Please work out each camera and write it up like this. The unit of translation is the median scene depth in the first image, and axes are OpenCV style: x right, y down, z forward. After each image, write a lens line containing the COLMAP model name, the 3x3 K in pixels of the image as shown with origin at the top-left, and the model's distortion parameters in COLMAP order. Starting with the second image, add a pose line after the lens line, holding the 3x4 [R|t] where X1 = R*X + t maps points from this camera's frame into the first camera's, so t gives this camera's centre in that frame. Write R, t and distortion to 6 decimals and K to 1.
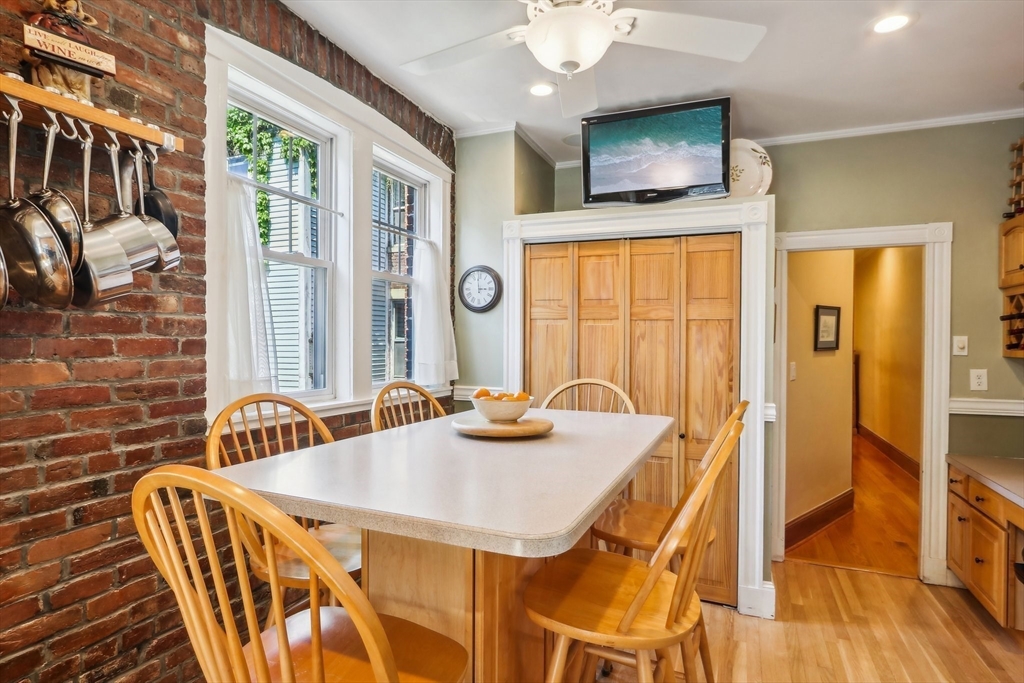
lens RADIAL K [[539.2, 0, 506.2], [0, 539.2, 341.0], [0, 0, 1]] dist [-0.011848, 0.004915]
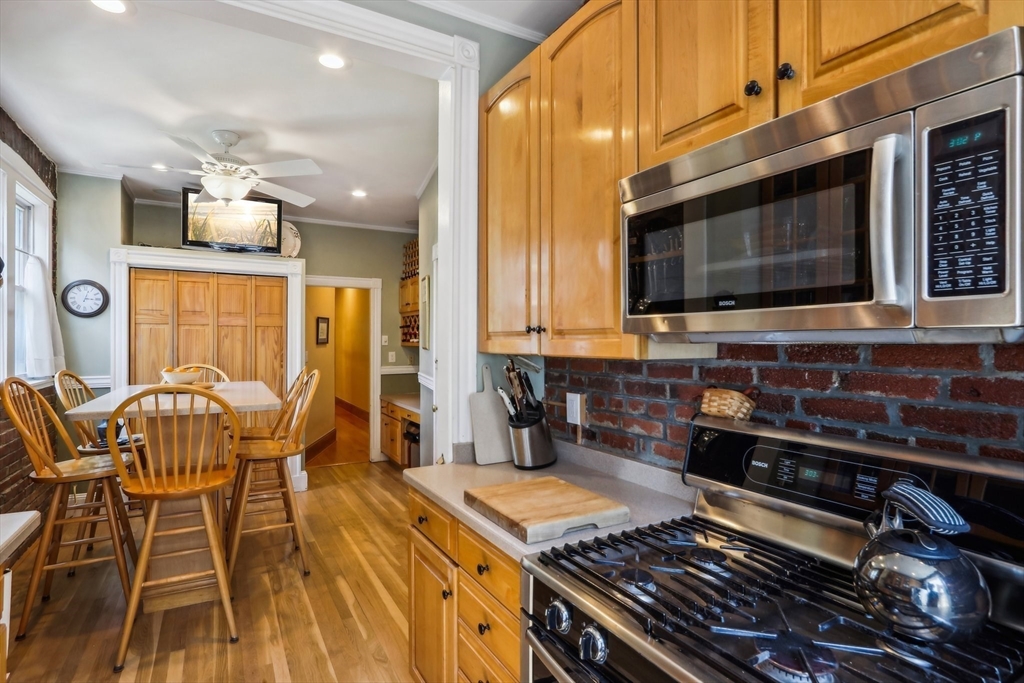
lens RADIAL K [[492.6, 0, 486.6], [0, 492.6, 338.0], [0, 0, 1]] dist [-0.014265, 0.003596]
pose [[0.617630, -0.004499, 0.786456, -0.387242], [0.004893, 0.999986, 0.001877, -0.002469], [-0.786453, 0.002689, 0.617644, -0.460752]]
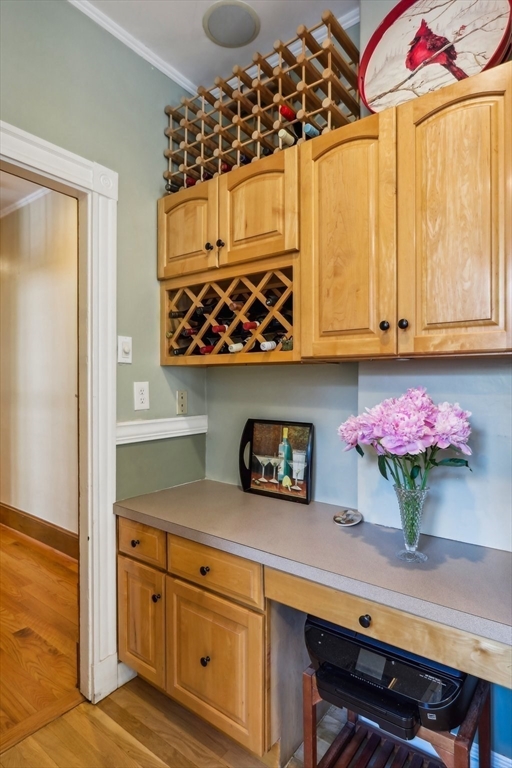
lens RADIAL K [[420.0, 0, 261.2], [0, 420.0, 394.2], [0, 0, 1]] dist [-0.014686, 0.003008]
pose [[0.231587, -0.028267, 0.972404, 0.348115], [-0.006506, 0.999510, 0.030605, 0.051868], [-0.972793, -0.013414, 0.231289, 0.709340]]
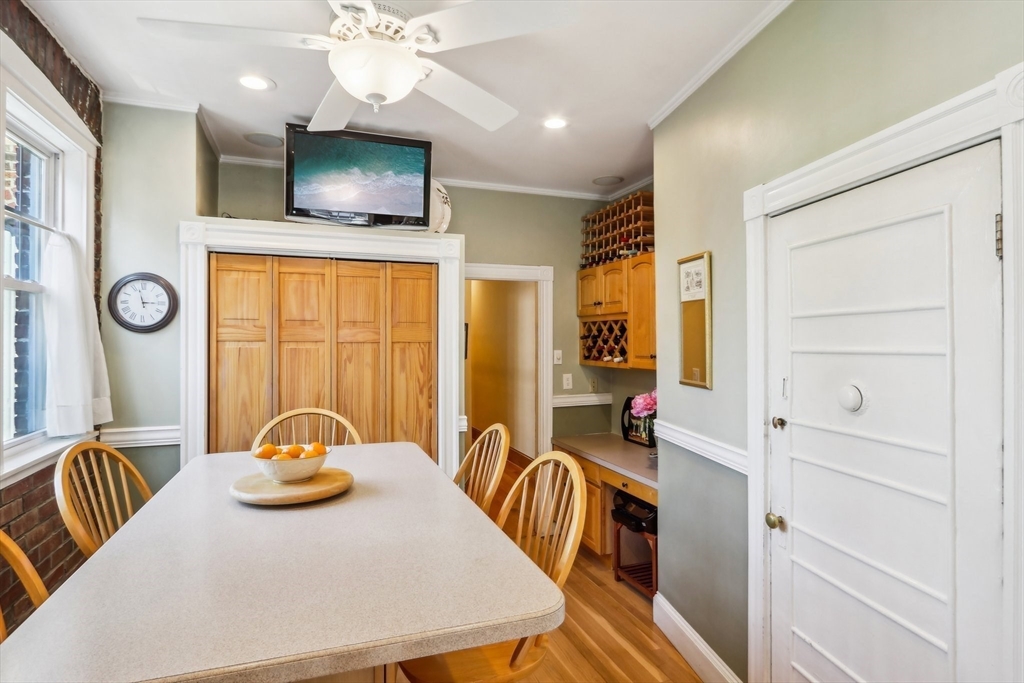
lens RADIAL K [[539.2, 0, 496.8], [0, 539.2, 332.5], [0, 0, 1]] dist [-0.011848, 0.004915]
pose [[0.740783, 0.000682, 0.671745, -0.203017], [0.007212, 0.999934, -0.008968, -0.044718], [-0.671706, 0.011488, 0.740729, 0.083146]]
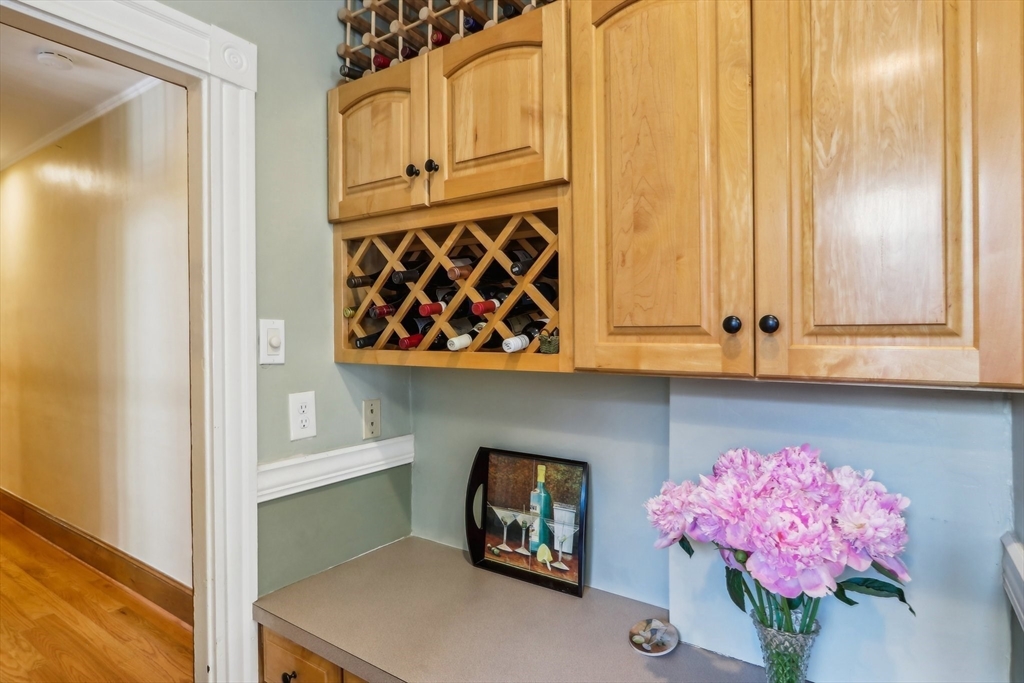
lens RADIAL K [[560.0, 0, 514.5], [0, 560.0, 350.3], [0, 0, 1]] dist [-0.014686, 0.003008]
pose [[0.186567, -0.026547, 0.982083, 0.455459], [0.000043, 0.999635, 0.027013, 0.003727], [-0.982442, -0.004997, 0.186500, 0.745729]]
